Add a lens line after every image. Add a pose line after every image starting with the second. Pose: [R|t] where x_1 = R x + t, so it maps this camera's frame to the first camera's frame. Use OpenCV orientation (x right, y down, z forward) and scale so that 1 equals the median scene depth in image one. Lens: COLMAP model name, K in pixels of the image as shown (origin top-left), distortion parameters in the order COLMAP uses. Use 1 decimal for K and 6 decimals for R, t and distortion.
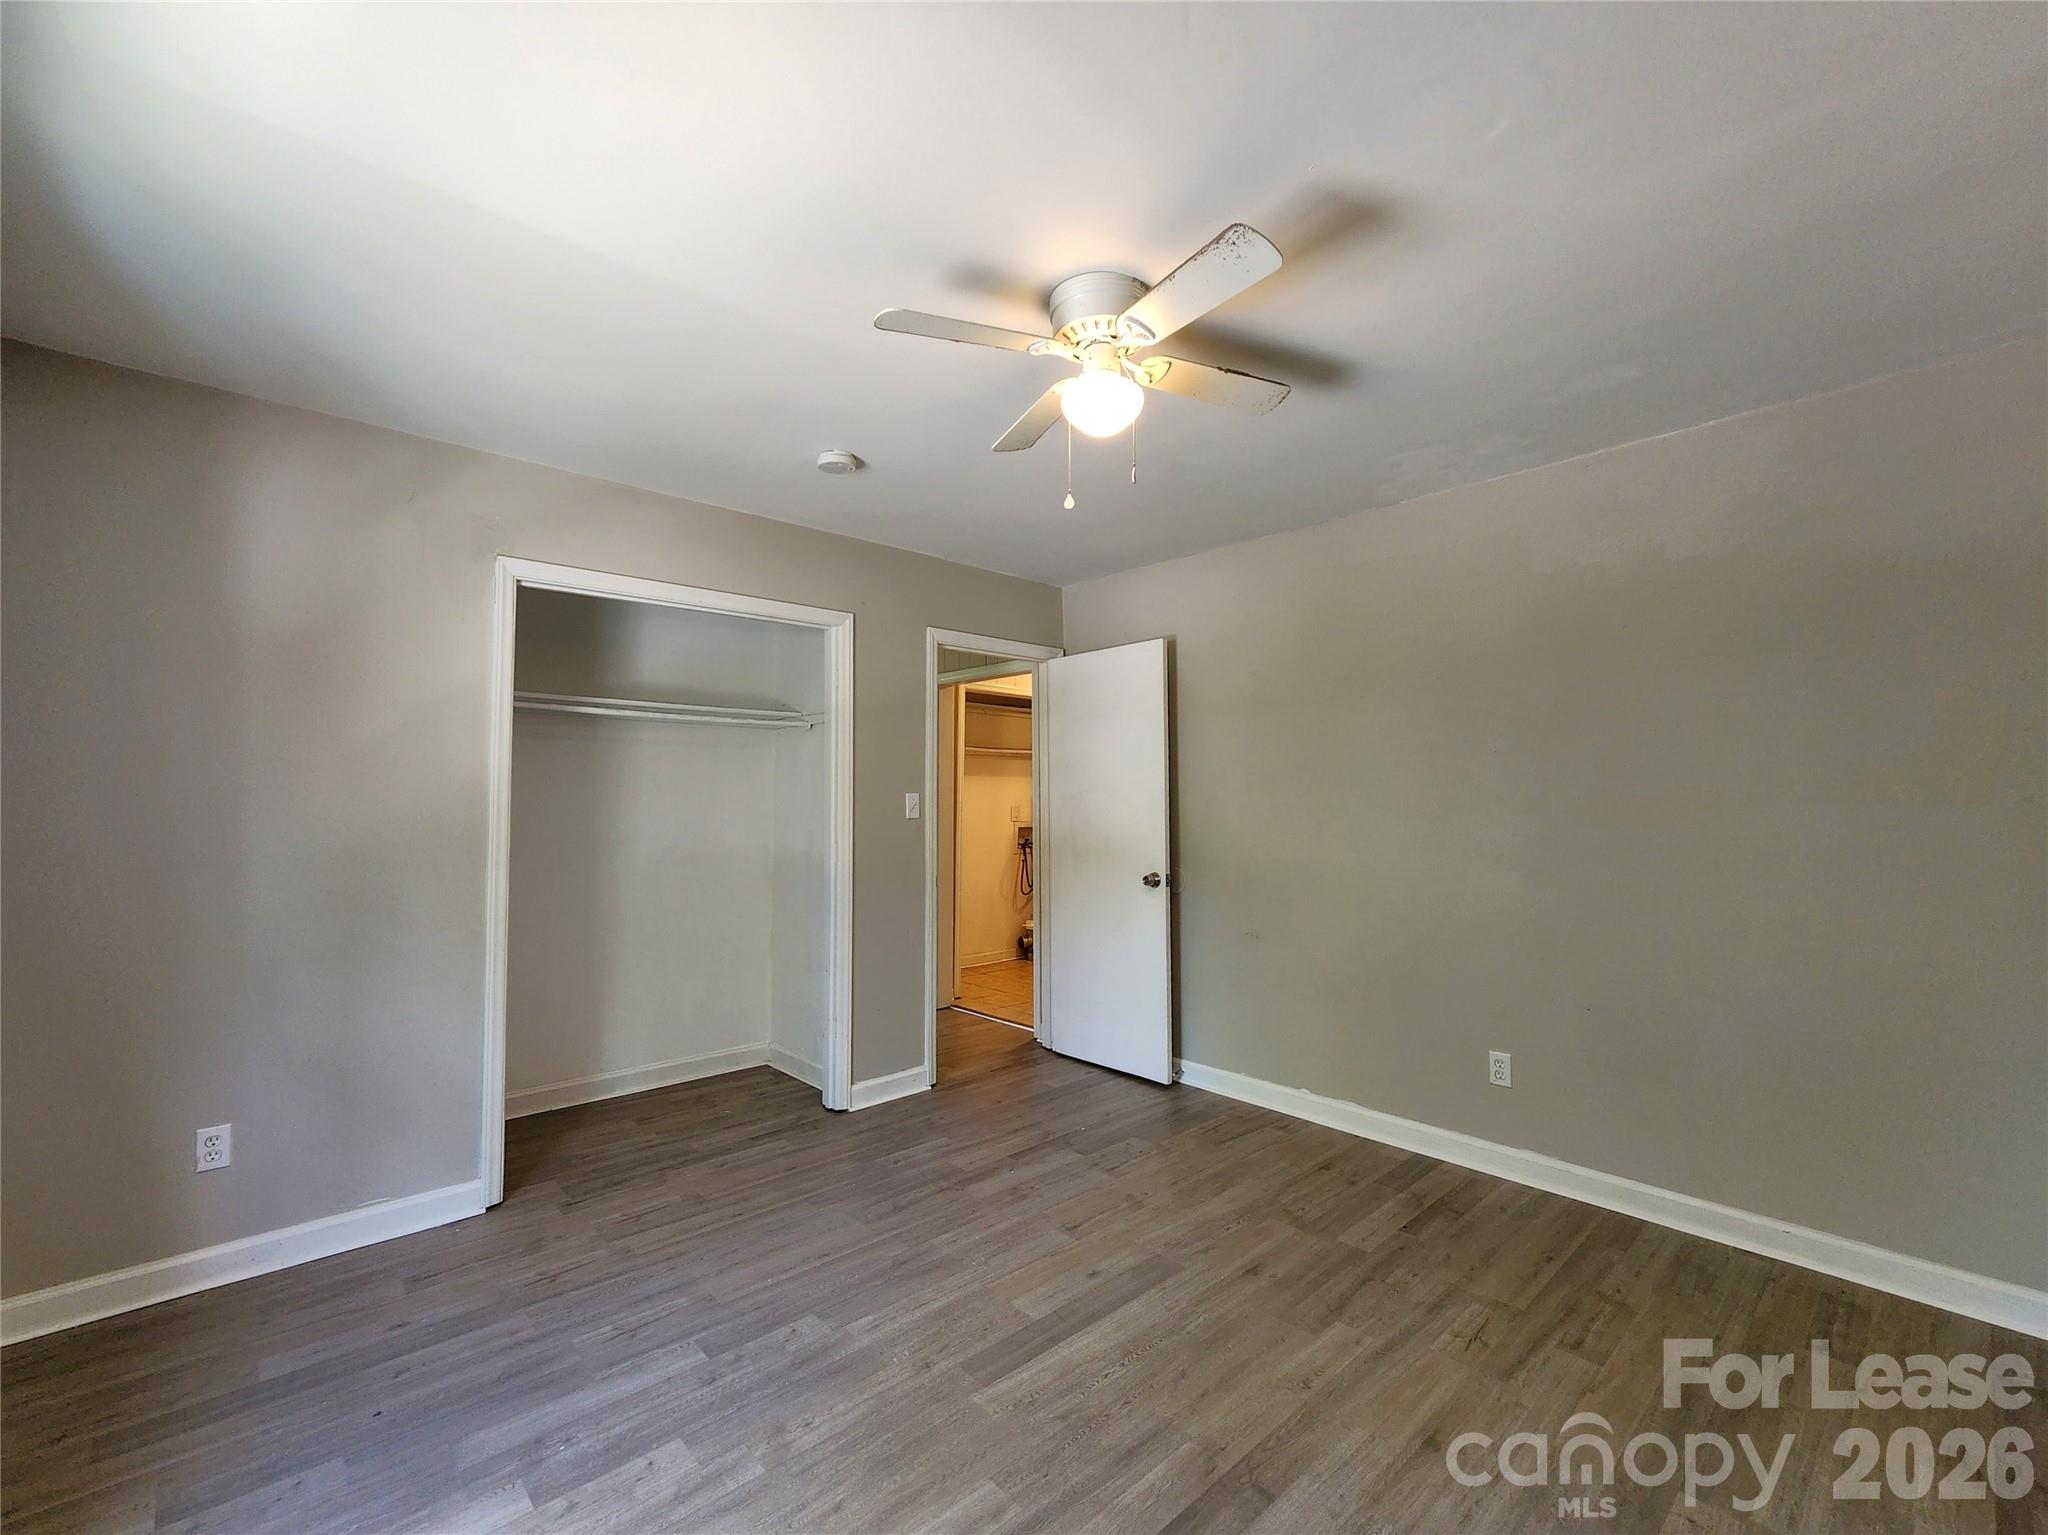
lens RADIAL K [[859.8, 0, 1006.8], [0, 859.8, 767.1], [0, 0, 1]] dist [0.000031, 0.000035]
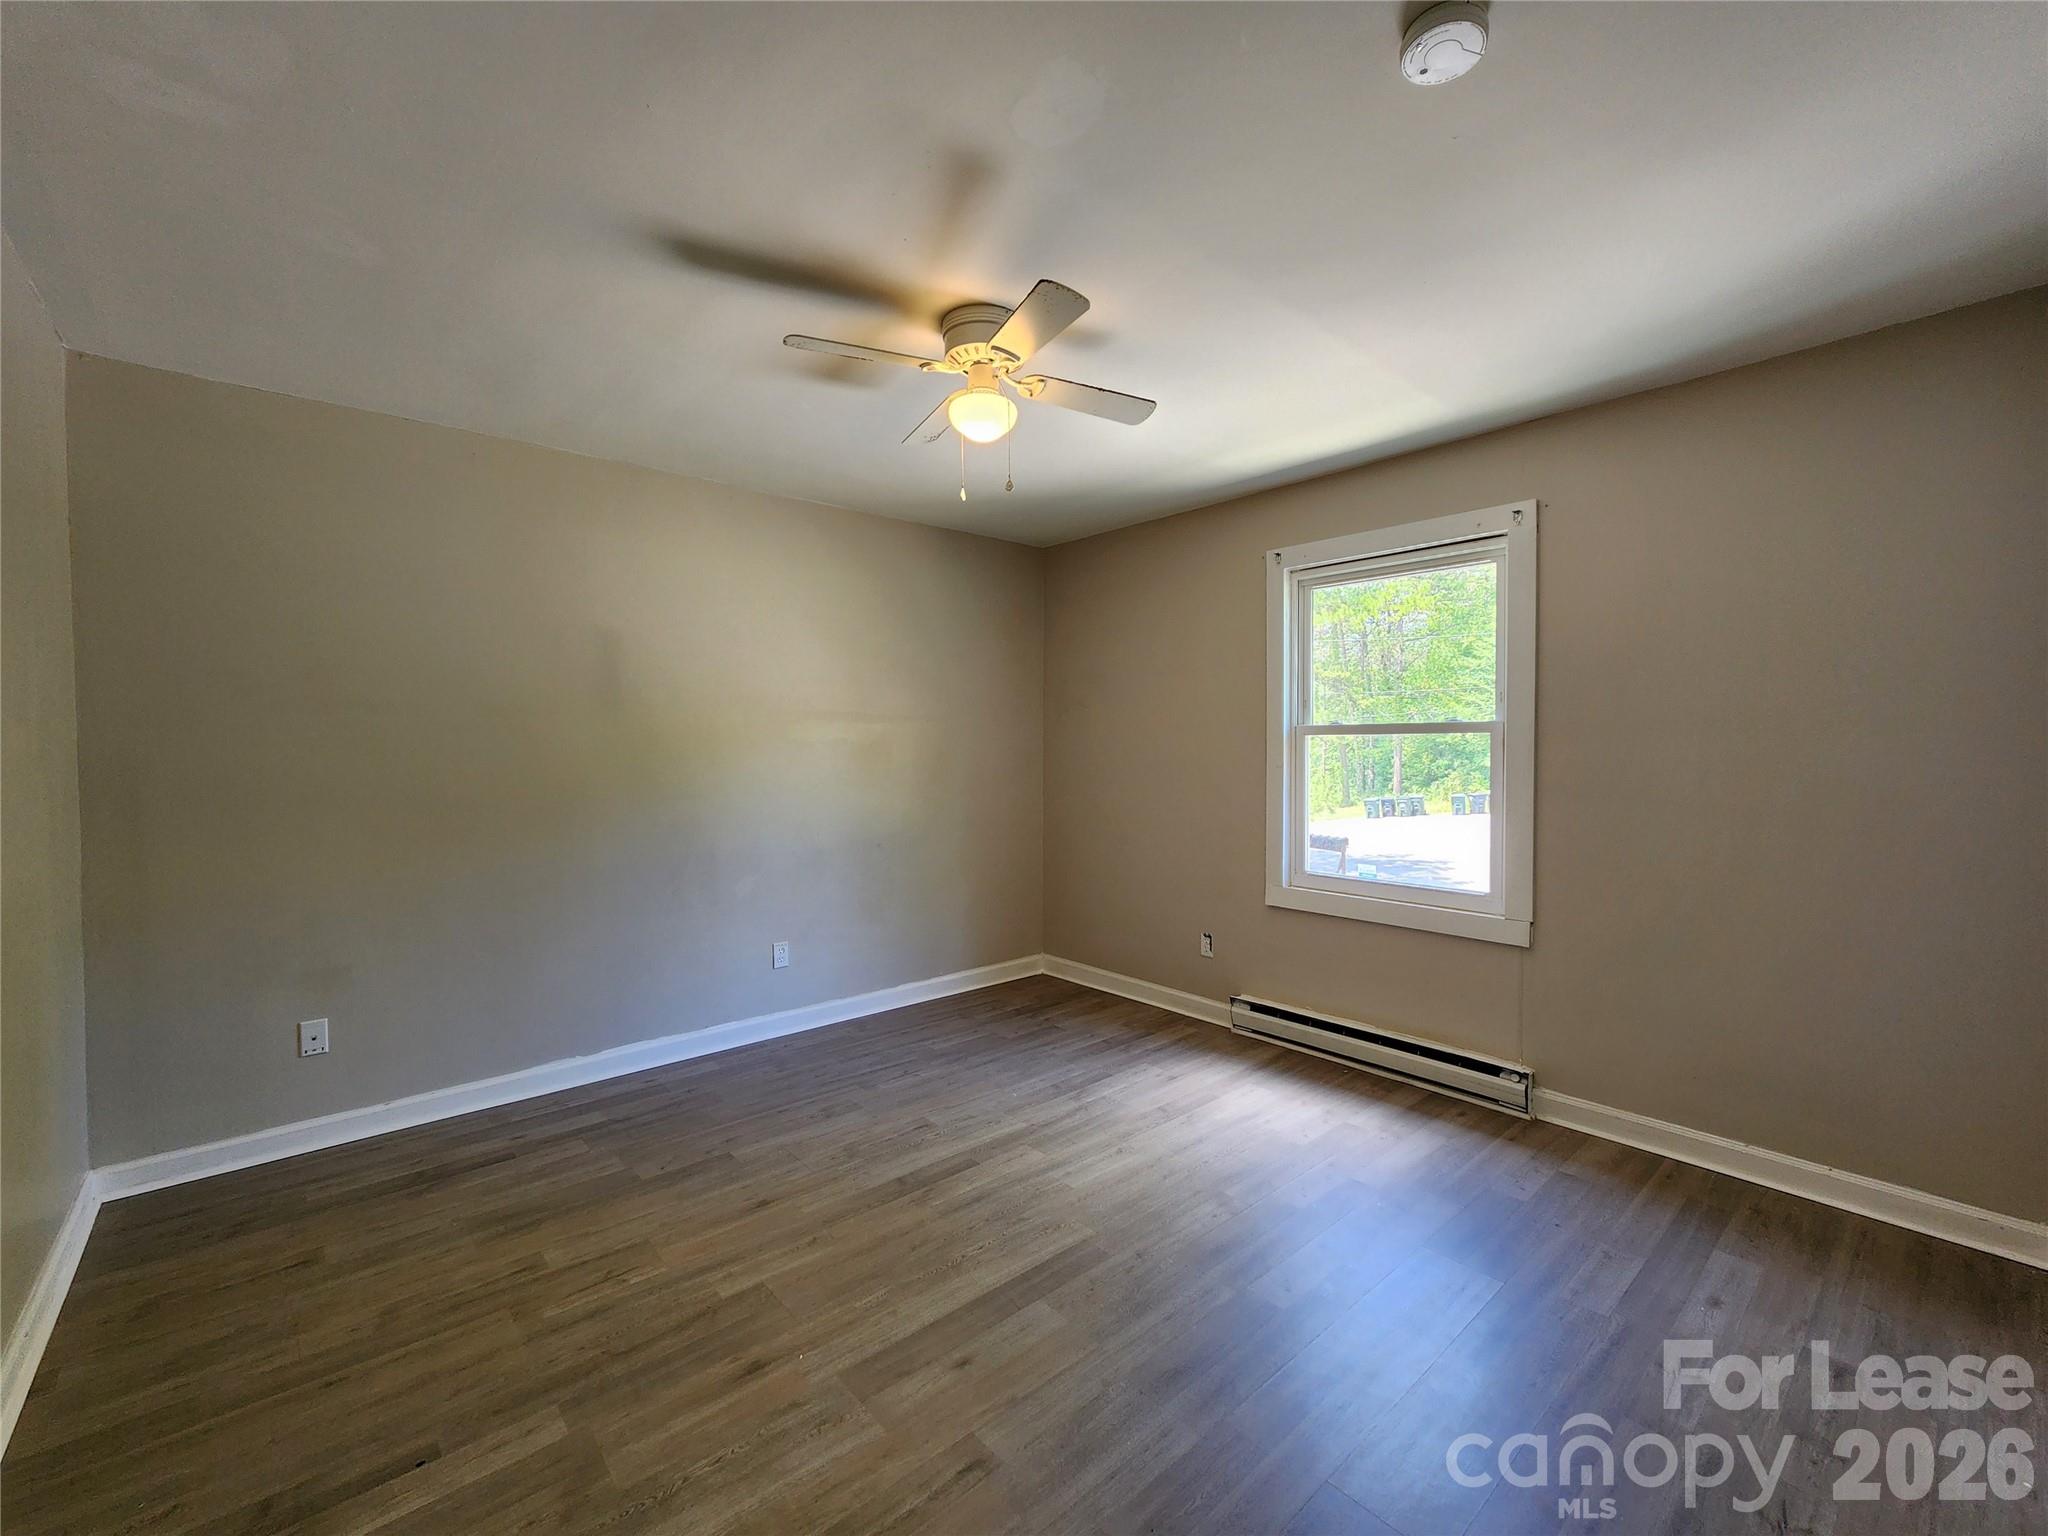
lens RADIAL K [[859.8, 0, 1006.8], [0, 859.8, 767.6], [0, 0, 1]] dist [0.000031, 0.000035]
pose [[-0.999652, 0.003790, 0.026116, 0.043015], [0.003551, 0.999952, -0.009169, 0.066408], [-0.026149, -0.009073, -0.999617, 1.924030]]
